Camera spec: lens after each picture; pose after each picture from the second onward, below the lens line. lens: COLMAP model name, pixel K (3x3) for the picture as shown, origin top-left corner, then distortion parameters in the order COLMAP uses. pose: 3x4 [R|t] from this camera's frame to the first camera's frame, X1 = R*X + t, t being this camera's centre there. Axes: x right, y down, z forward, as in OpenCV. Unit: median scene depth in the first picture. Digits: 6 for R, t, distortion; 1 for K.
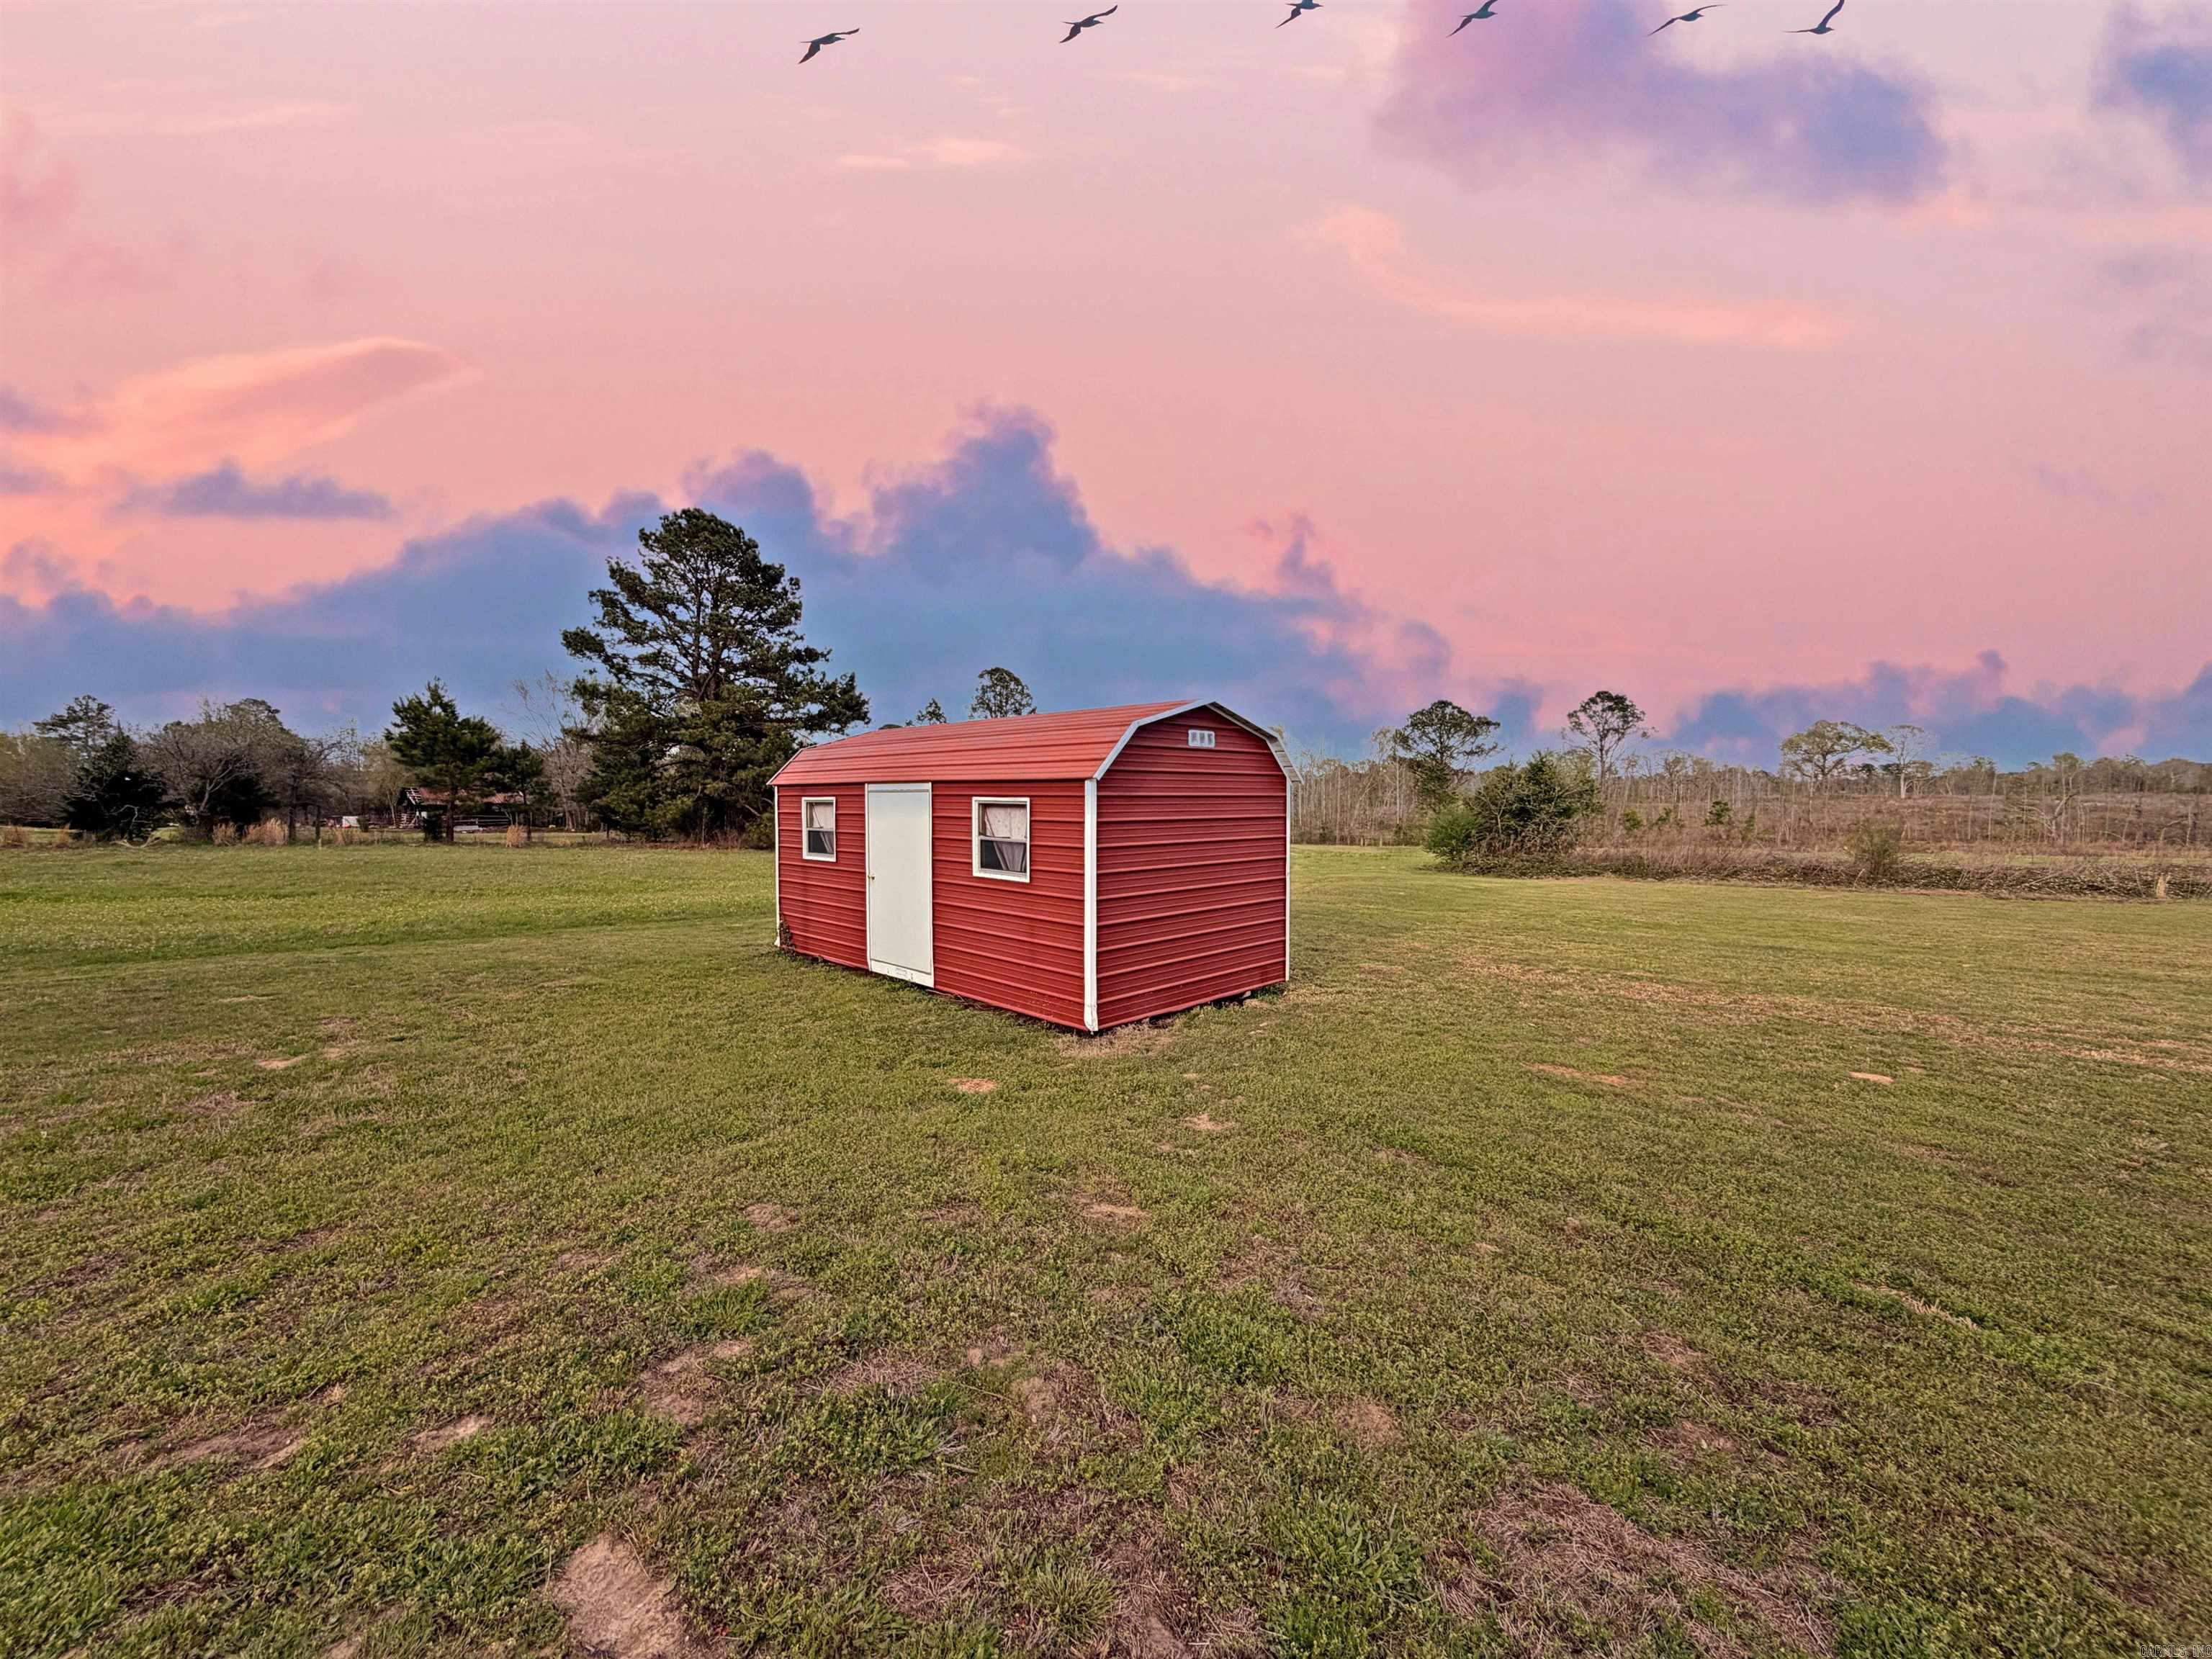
lens RADIAL K [[881.8, 0, 1097.9], [0, 881.8, 827.3], [0, 0, 1]] dist [-0.001356, 0.000019]
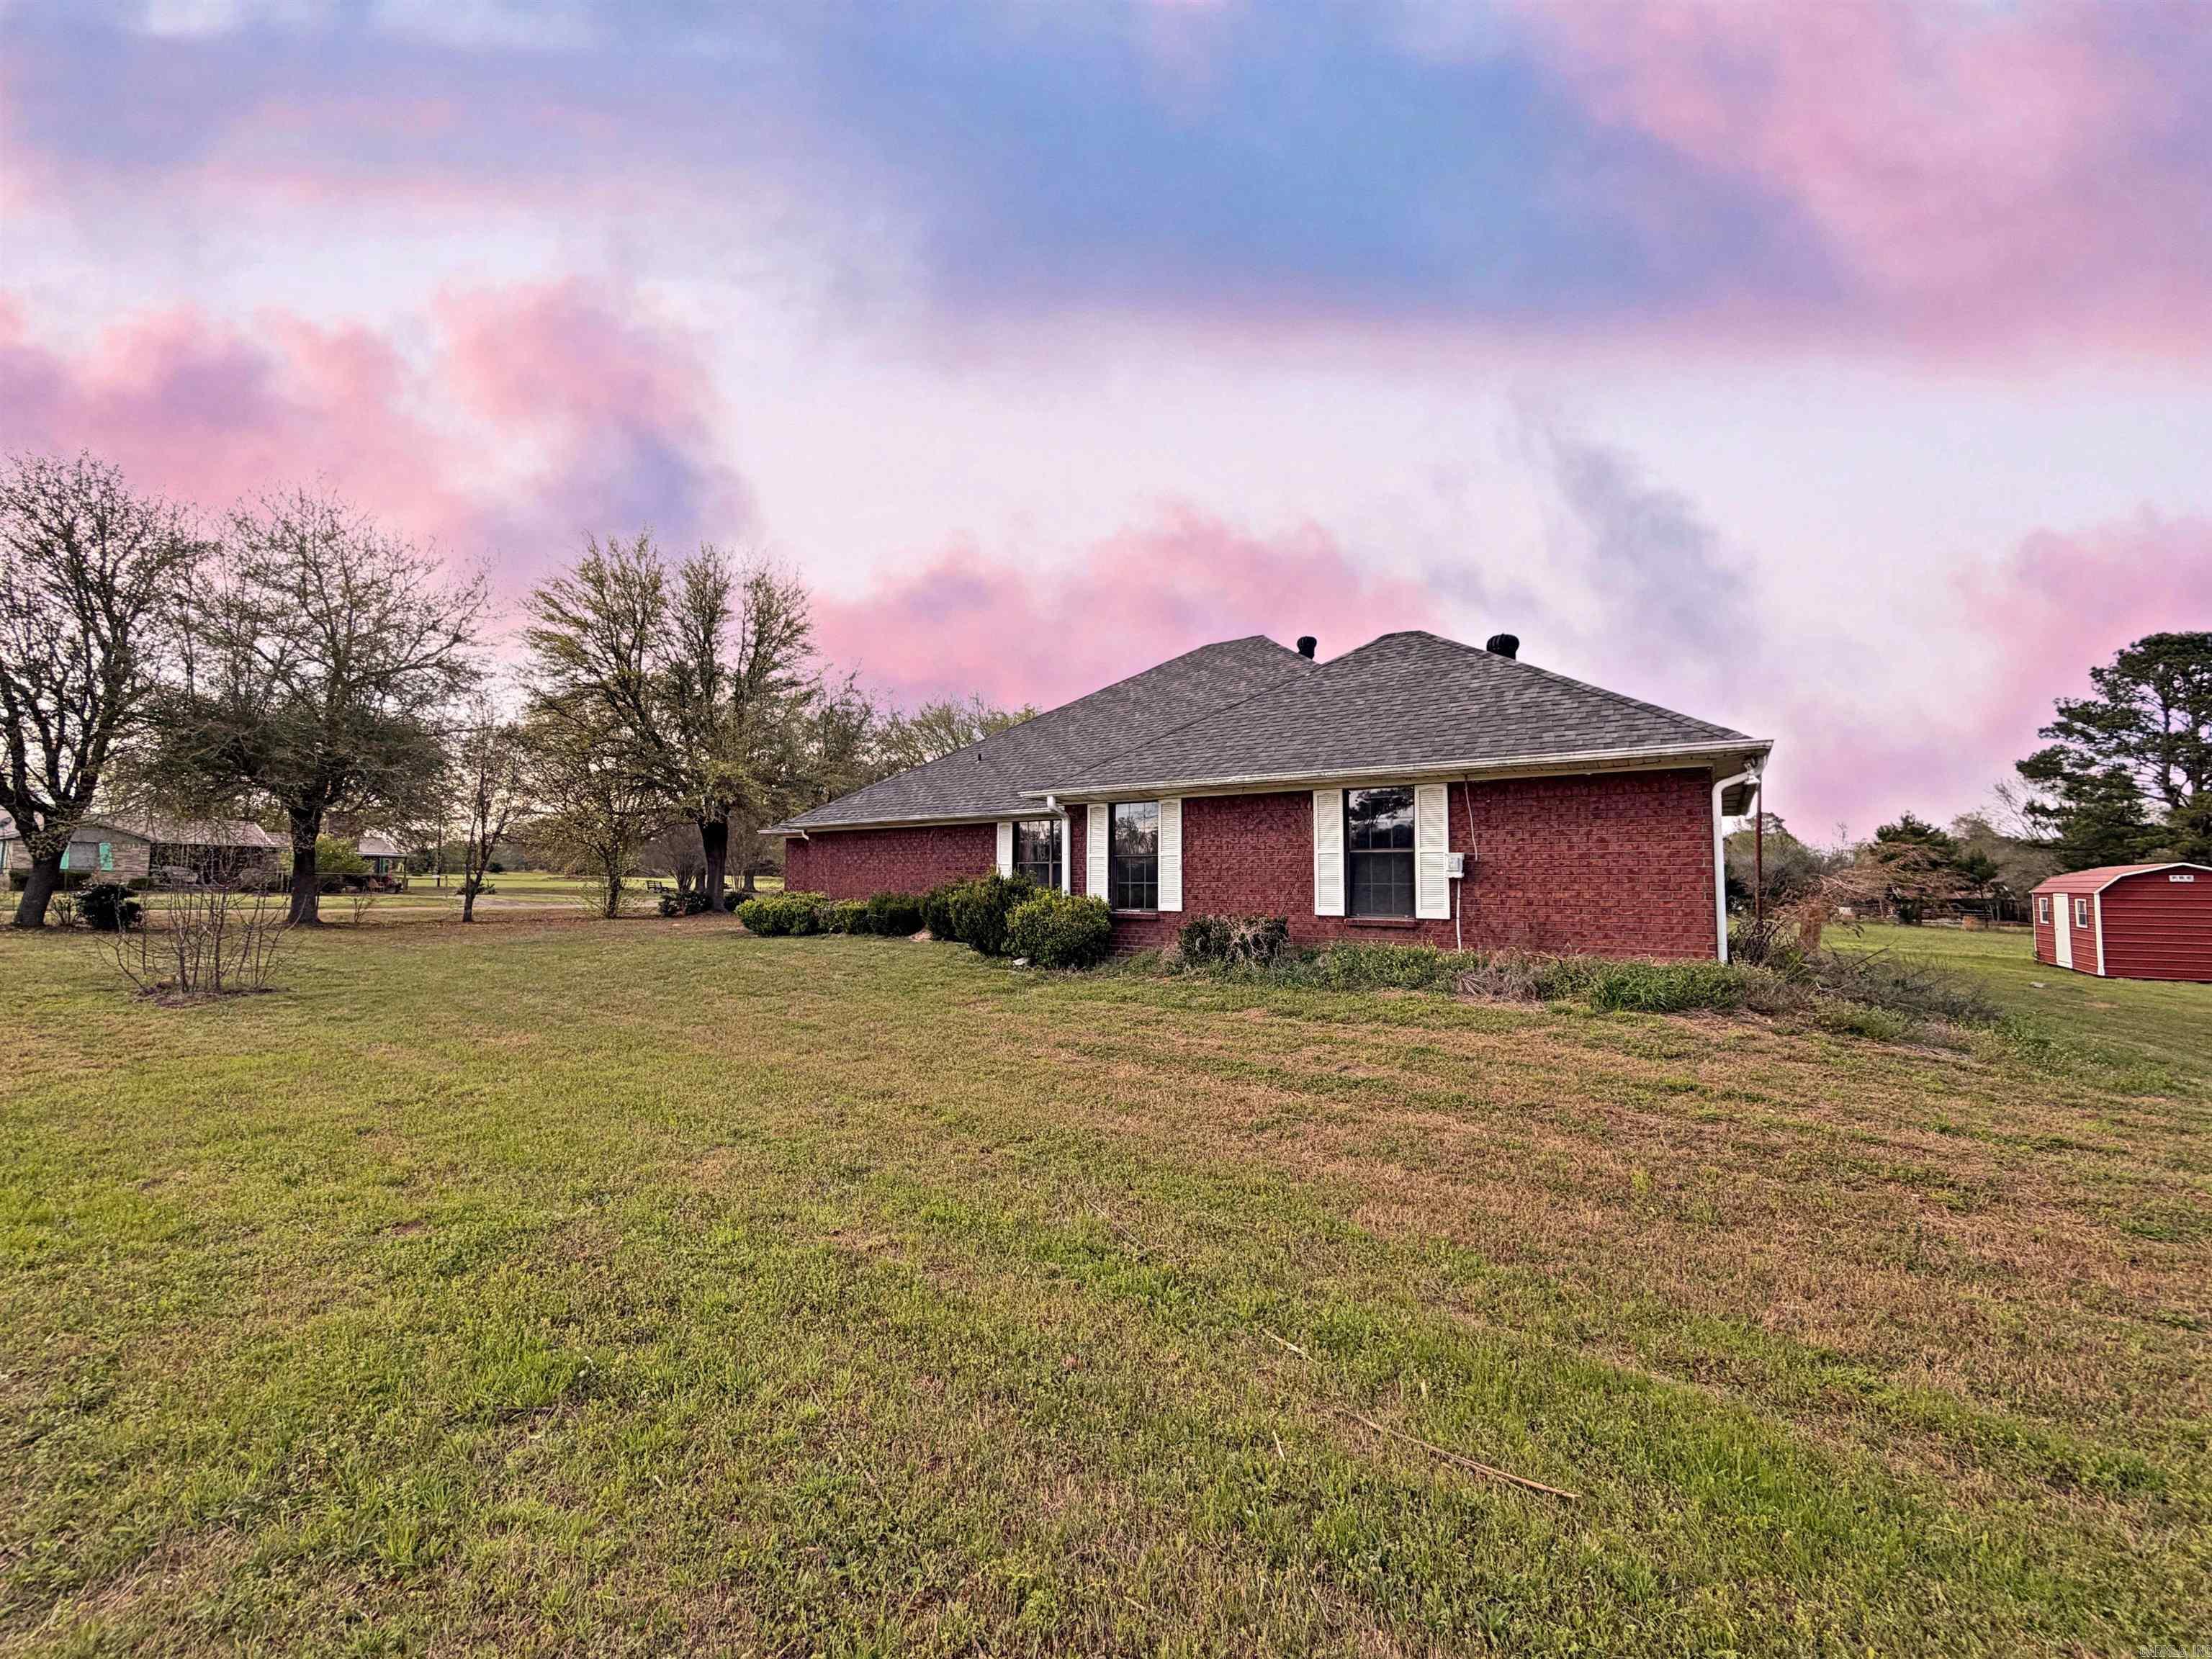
lens RADIAL K [[881.8, 0, 1099.0], [0, 881.8, 829.1], [0, 0, 1]] dist [-0.001356, 0.000019]
pose [[0.168147, -0.055112, -0.984220, 0.401405], [-0.046882, 0.996859, -0.063829, 0.013434], [0.984647, 0.056875, 0.165035, -0.484399]]
